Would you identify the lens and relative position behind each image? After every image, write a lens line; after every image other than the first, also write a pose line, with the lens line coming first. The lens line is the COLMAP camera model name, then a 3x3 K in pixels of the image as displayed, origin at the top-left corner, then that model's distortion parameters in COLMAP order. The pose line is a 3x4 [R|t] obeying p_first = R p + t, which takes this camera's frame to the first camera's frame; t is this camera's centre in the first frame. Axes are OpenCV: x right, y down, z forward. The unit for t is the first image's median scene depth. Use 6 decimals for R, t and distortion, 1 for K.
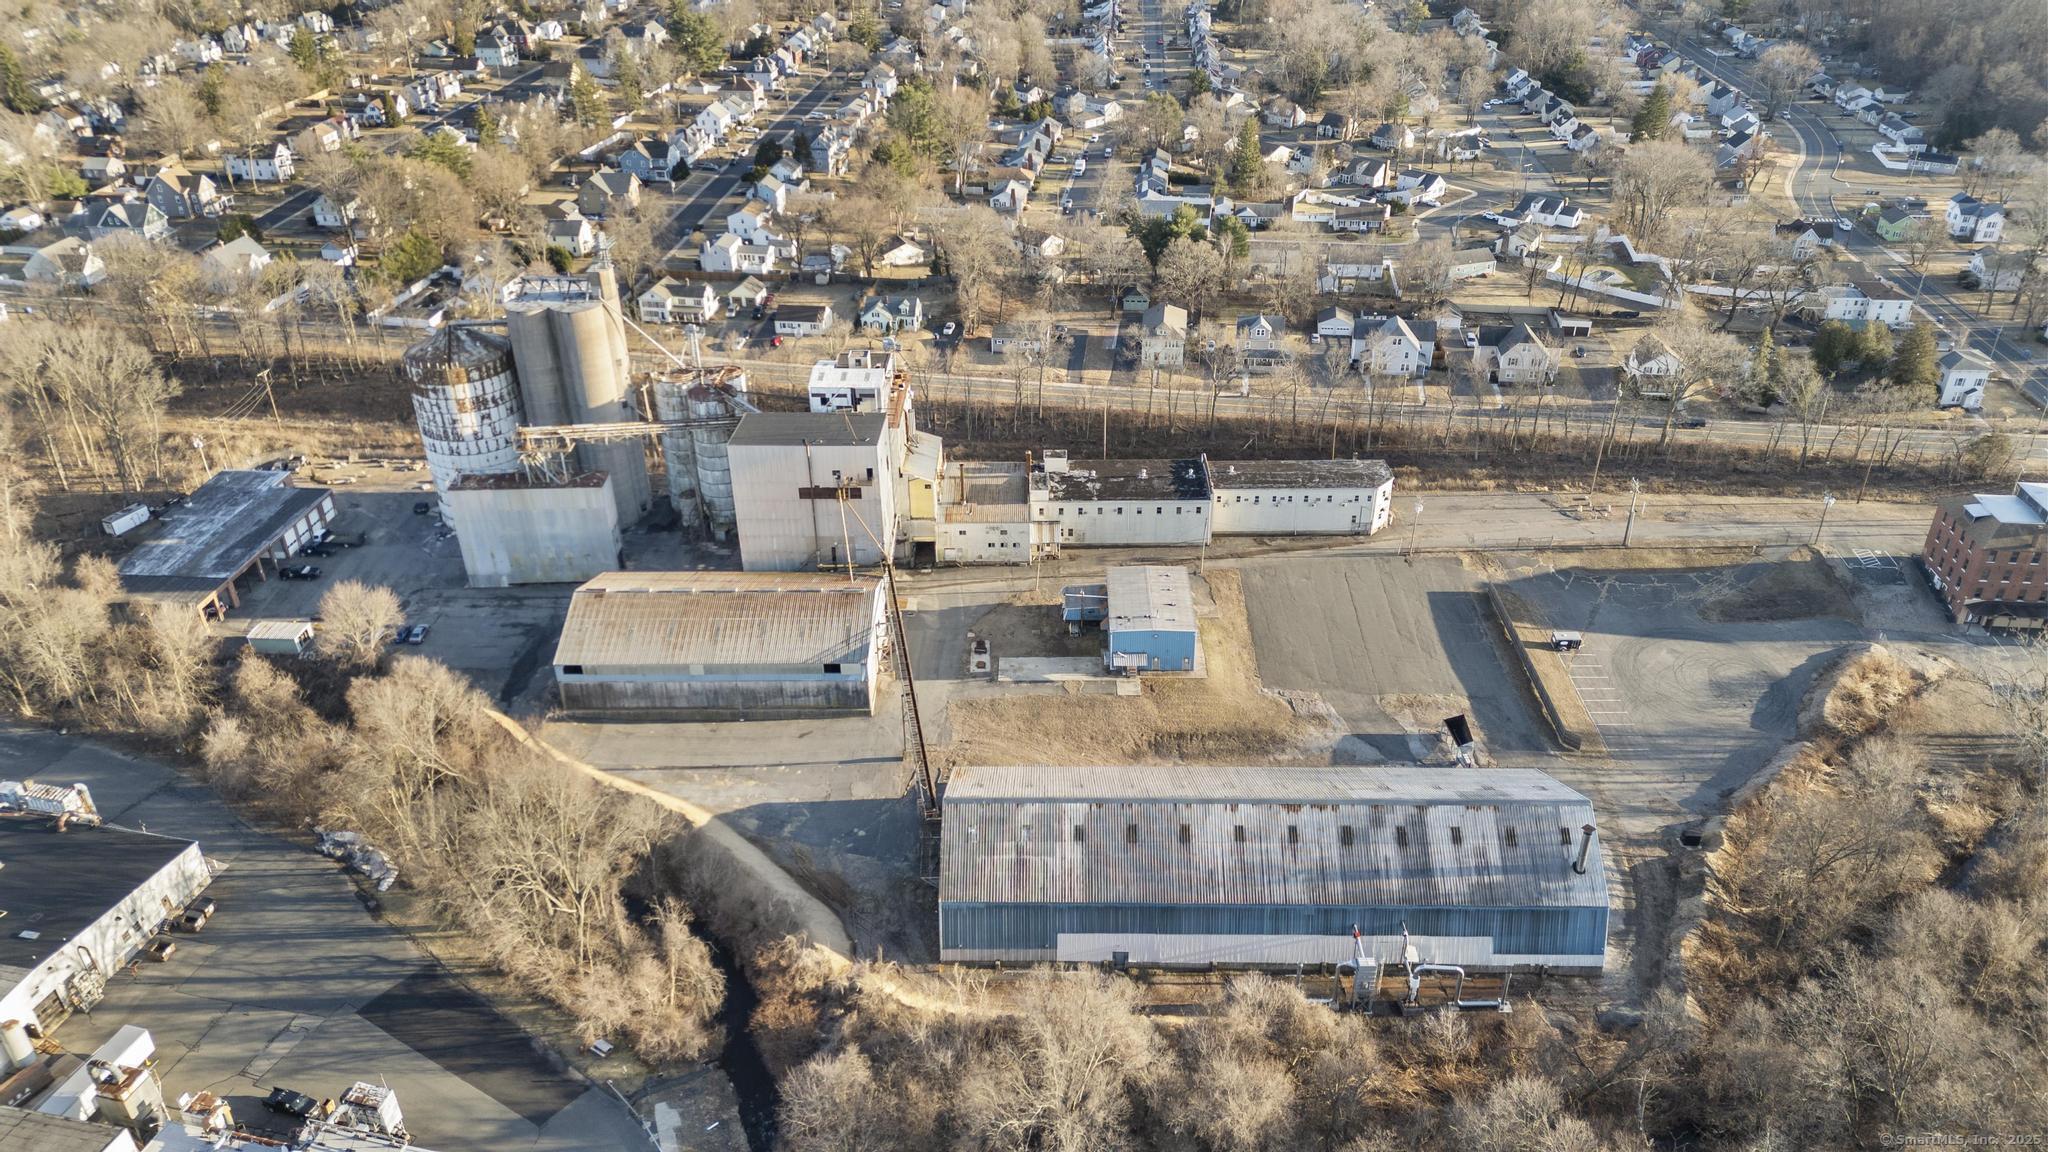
lens RADIAL K [[1427.1, 0, 1024.0], [0, 1427.1, 576.0], [0, 0, 1]] dist [0.159579, -0.246882]
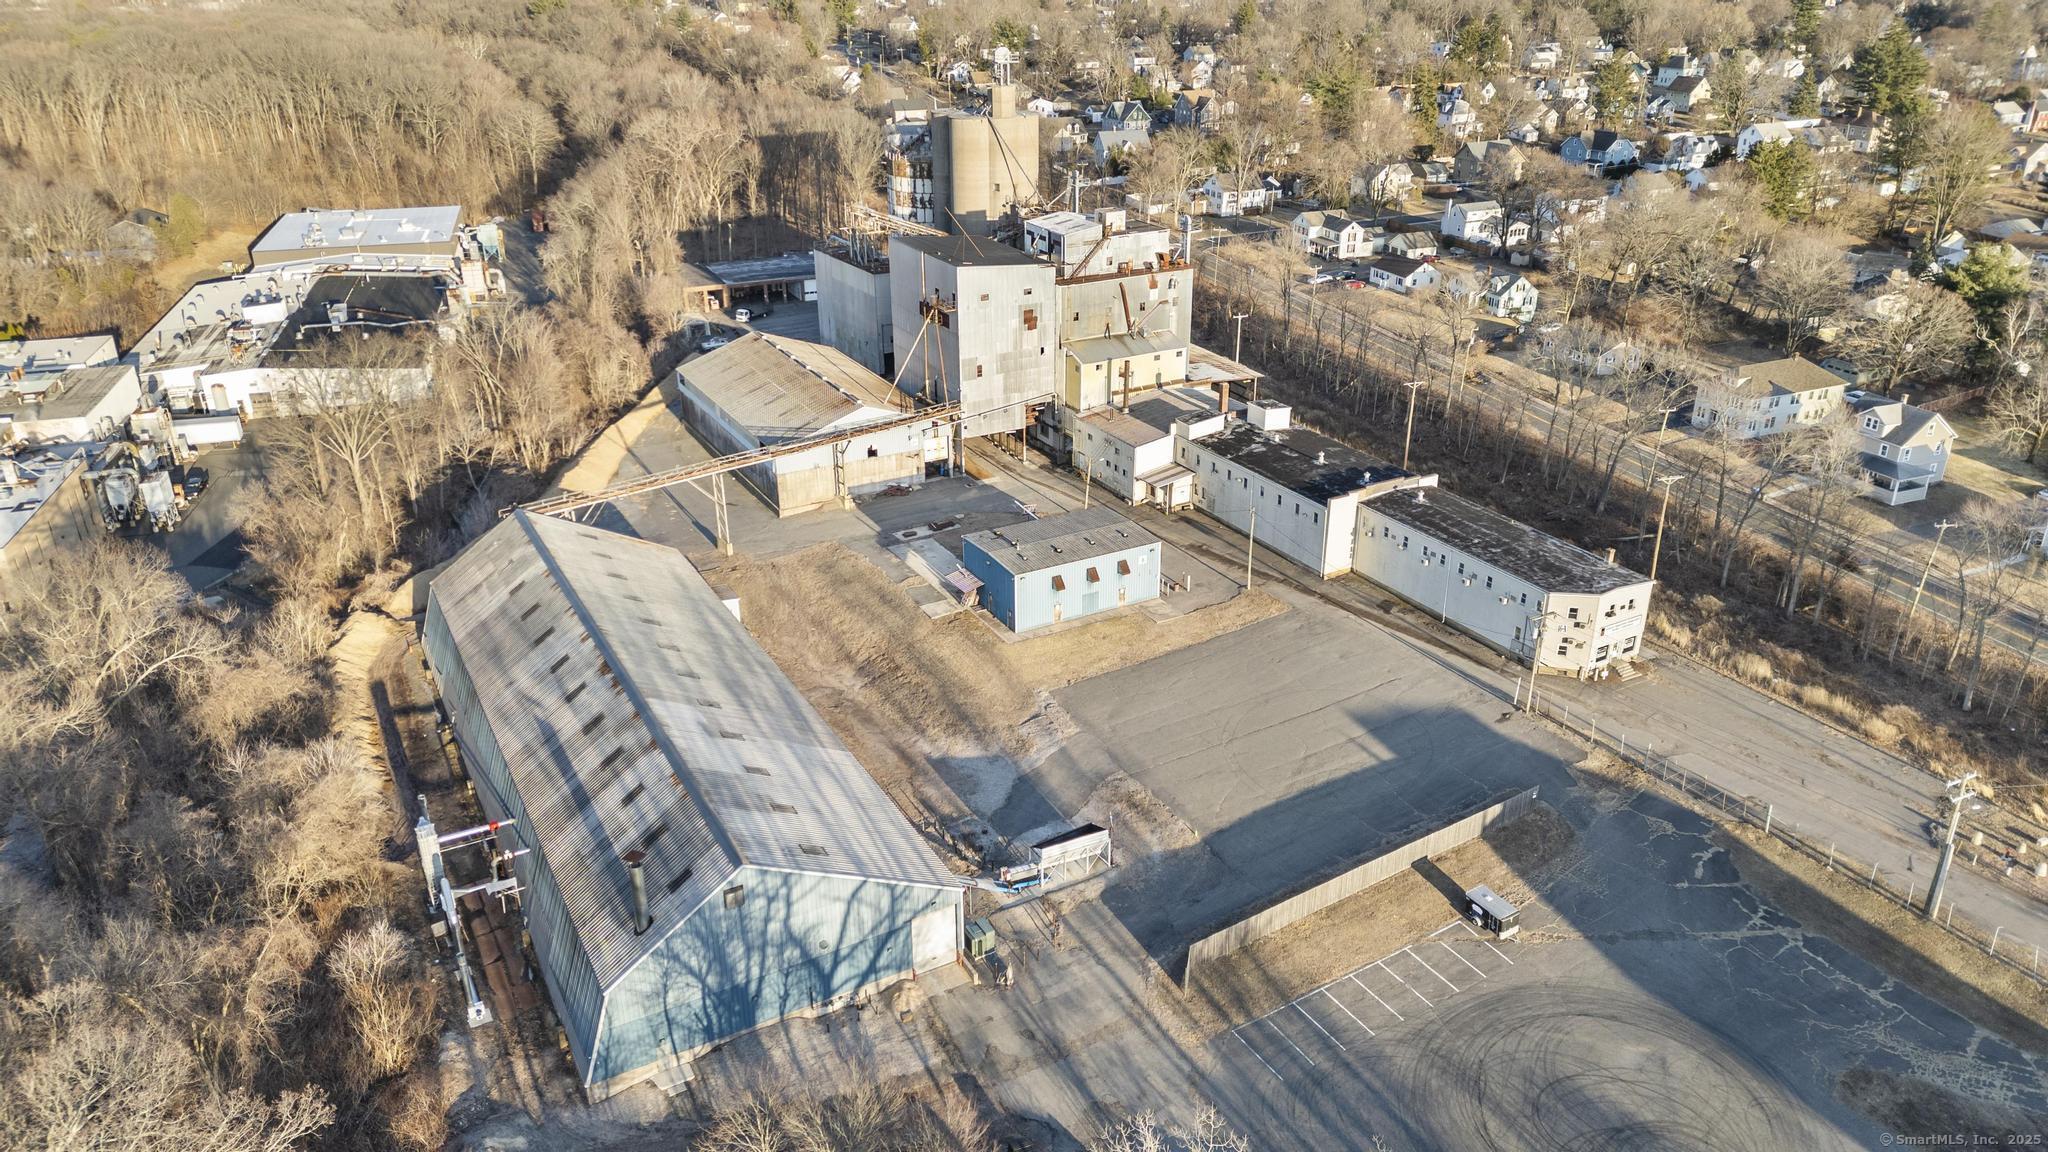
lens RADIAL K [[1429.6, 0, 1024.0], [0, 1429.6, 576.0], [0, 0, 1]] dist [0.083578, -0.079710]
pose [[0.490301, 0.366053, -0.790955, 0.615061], [-0.435557, 0.888982, 0.141424, -0.058377], [0.754914, 0.275166, 0.595306, 0.502791]]
